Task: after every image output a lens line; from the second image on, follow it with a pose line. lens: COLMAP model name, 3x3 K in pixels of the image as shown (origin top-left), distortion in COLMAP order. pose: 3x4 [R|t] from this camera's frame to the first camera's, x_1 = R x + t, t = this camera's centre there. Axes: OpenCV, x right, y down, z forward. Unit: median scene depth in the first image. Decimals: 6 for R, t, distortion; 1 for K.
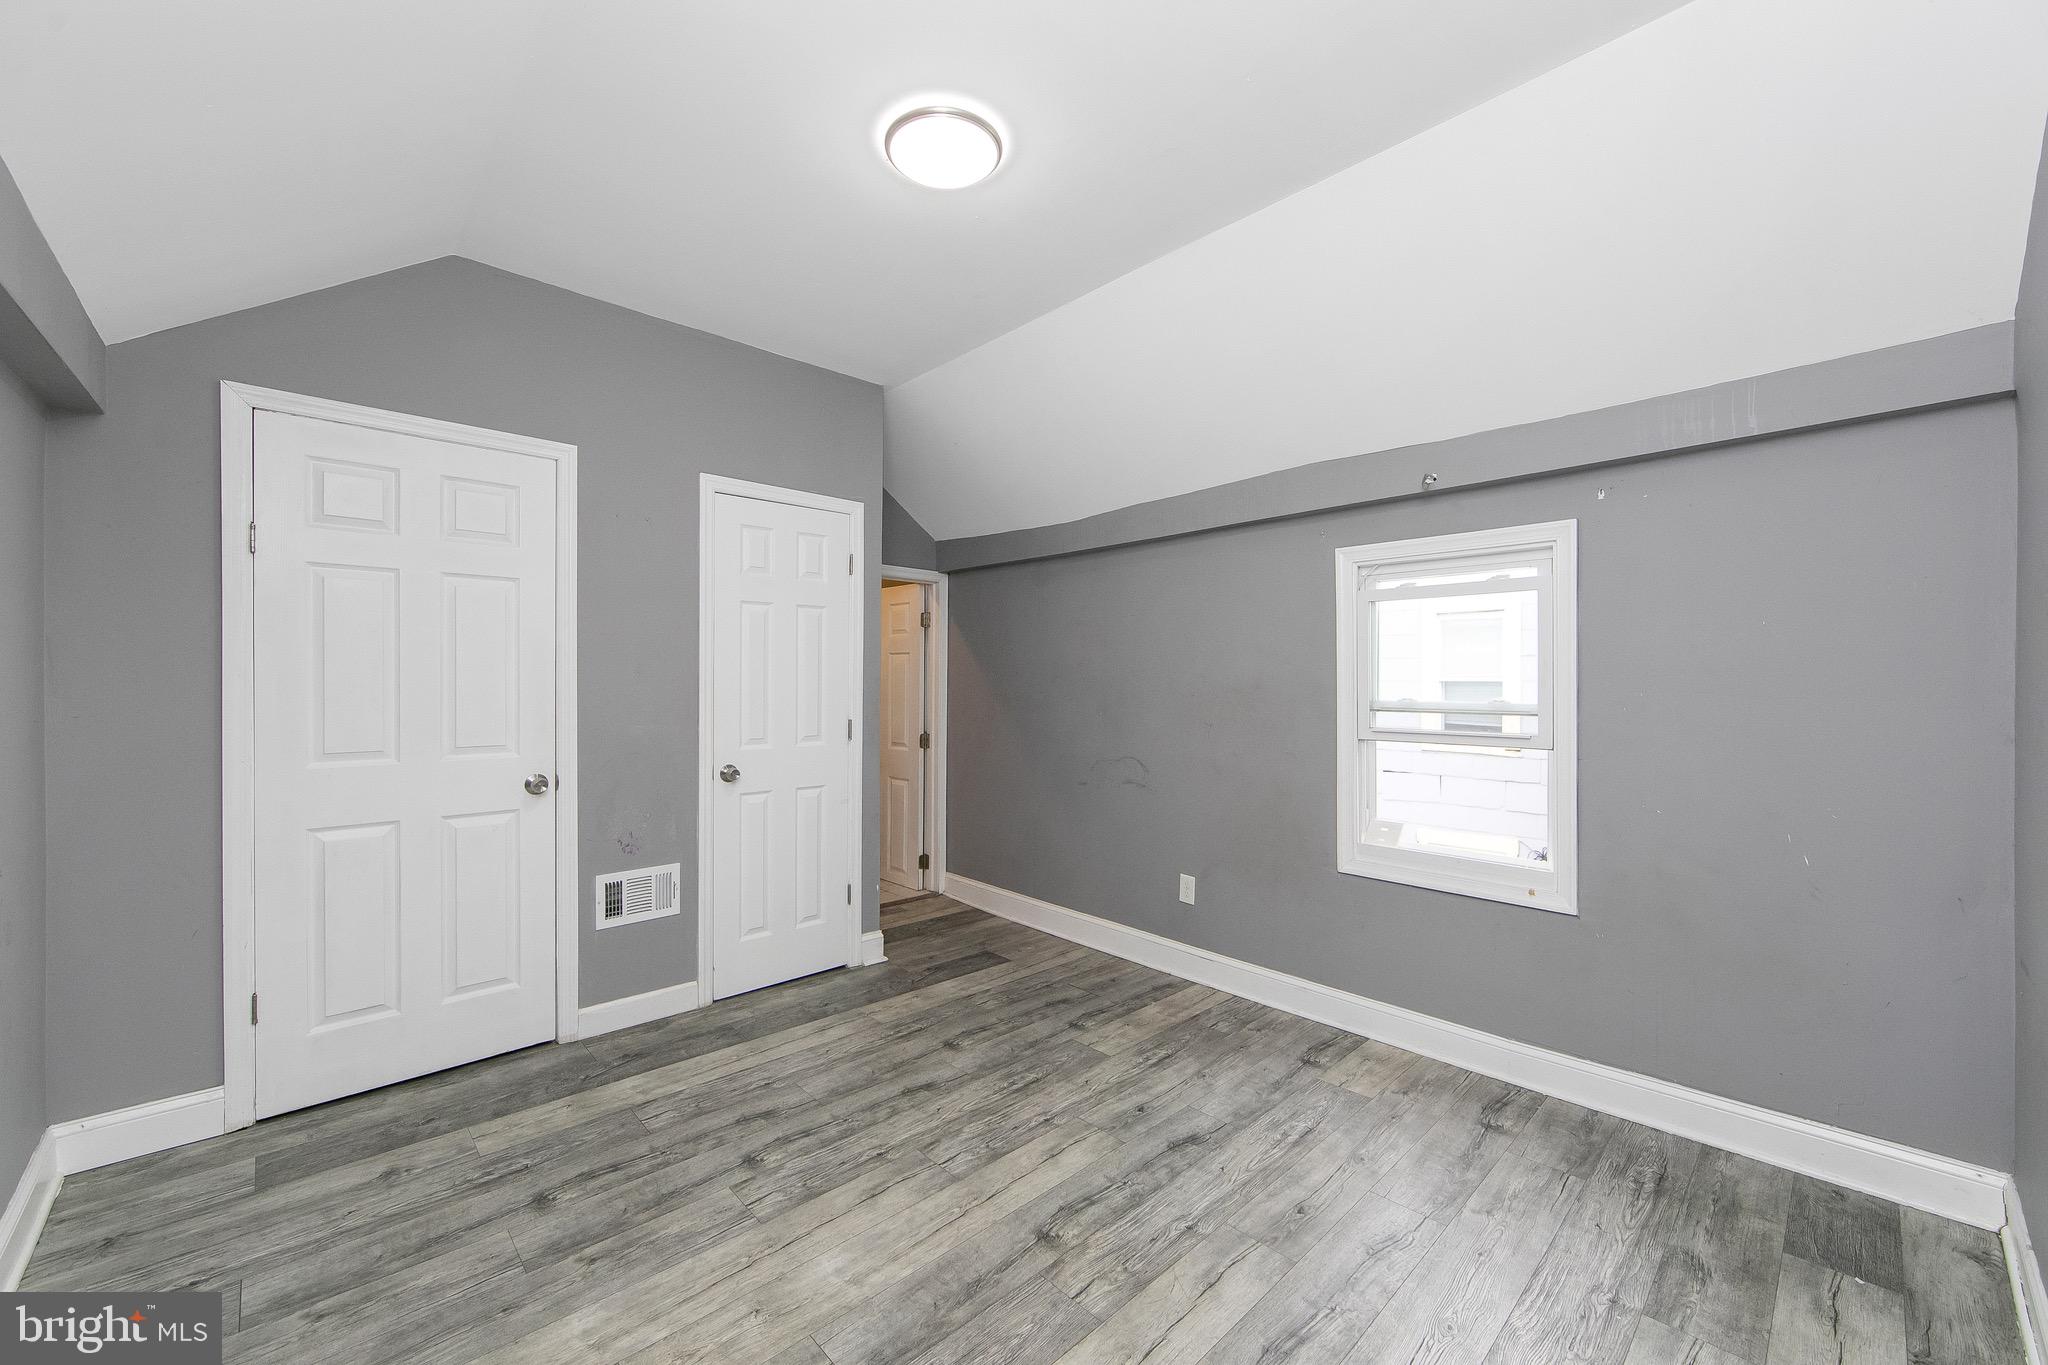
lens RADIAL K [[811.5, 0, 1042.6], [0, 811.5, 685.0], [0, 0, 1]] dist [-0.013092, 0.001170]
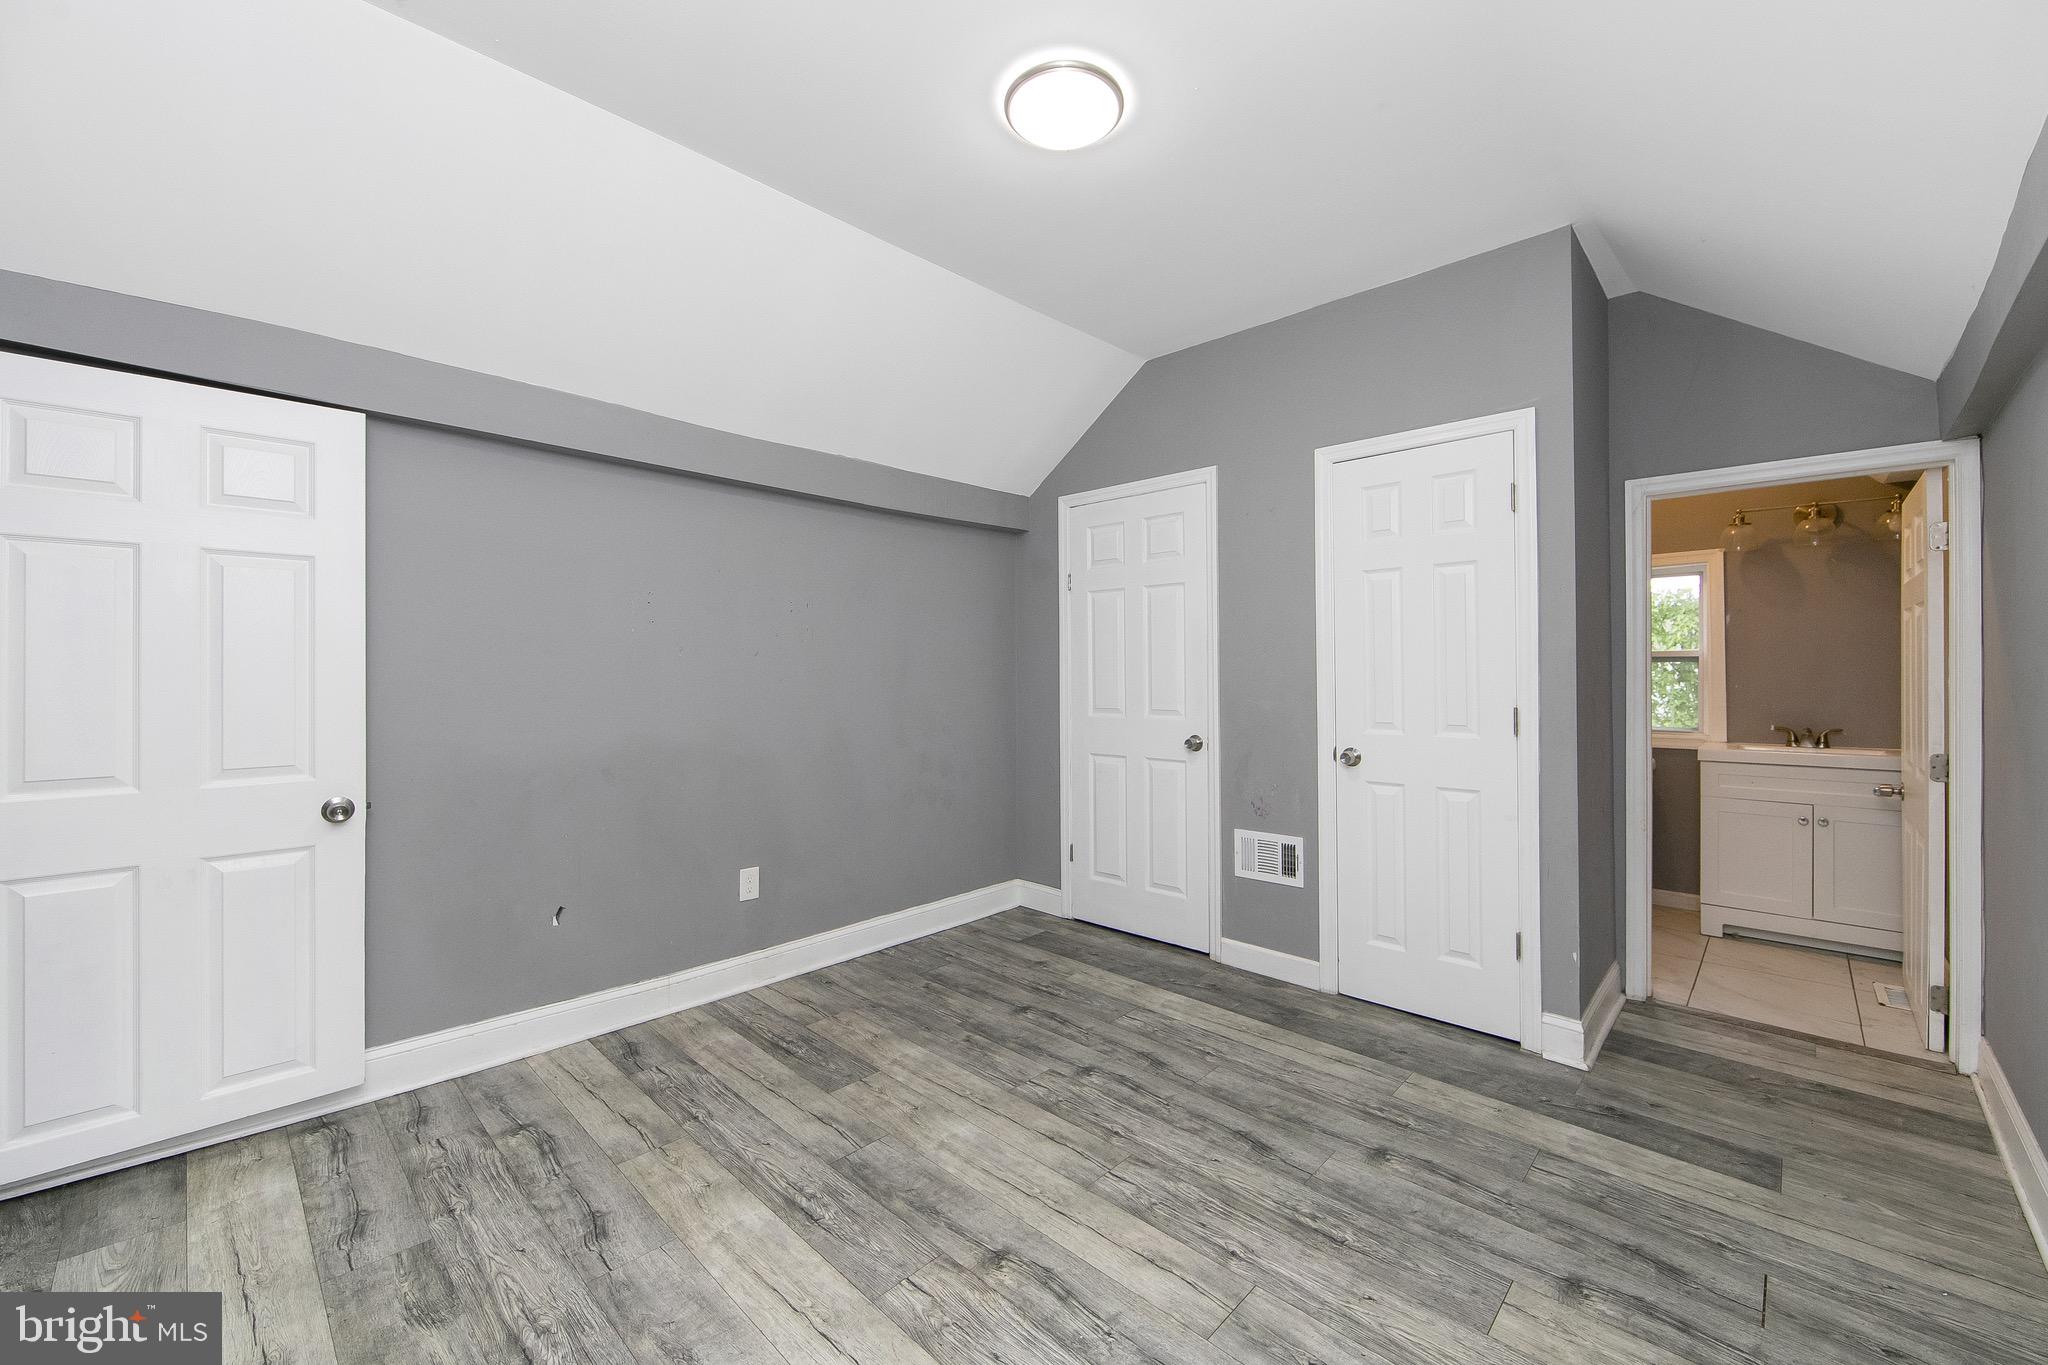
lens RADIAL K [[811.5, 0, 1011.2], [0, 811.5, 671.2], [0, 0, 1]] dist [-0.013092, 0.001170]
pose [[0.015662, -0.008793, -0.999839, 0.647367], [-0.004389, 0.999951, -0.008863, 0.023525], [0.999868, 0.004527, 0.015622, 0.704763]]
